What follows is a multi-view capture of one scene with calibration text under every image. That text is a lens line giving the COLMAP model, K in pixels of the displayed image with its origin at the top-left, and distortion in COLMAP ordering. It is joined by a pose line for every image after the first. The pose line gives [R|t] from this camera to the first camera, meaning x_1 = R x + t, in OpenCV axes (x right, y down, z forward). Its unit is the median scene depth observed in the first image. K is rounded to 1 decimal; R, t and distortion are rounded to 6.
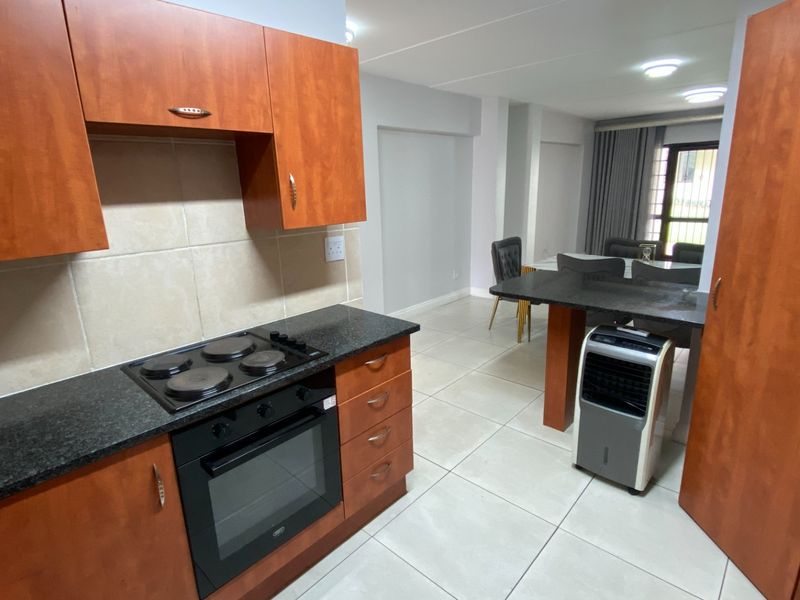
lens RADIAL K [[431.1, 0, 397.5], [0, 431.1, 299.6], [0, 0, 1]] dist [0.008768, -0.011420]
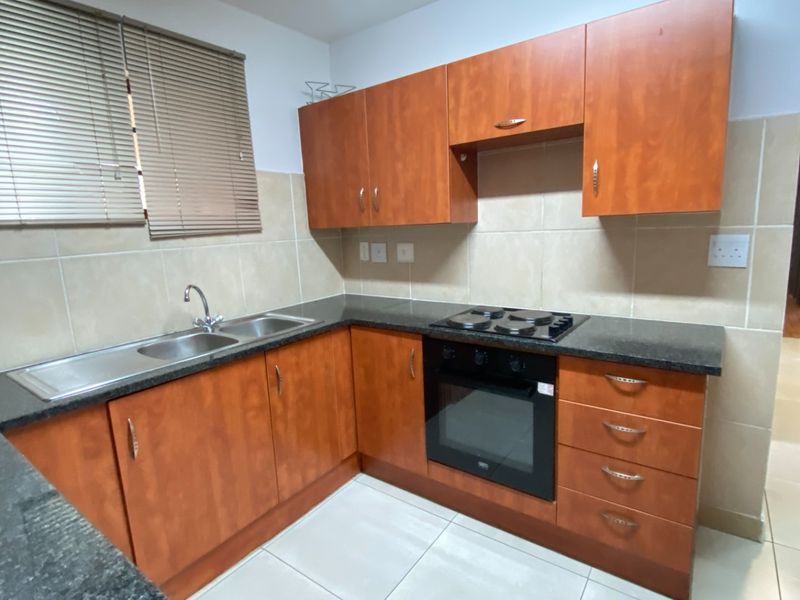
lens RADIAL K [[431.1, 0, 398.3], [0, 431.1, 300.5], [0, 0, 1]] dist [0.008768, -0.011420]
pose [[0.099071, 0.199066, -0.974965, 0.712597], [-0.216523, 0.960622, 0.174136, -0.055540], [0.971238, 0.193851, 0.138272, 0.471798]]
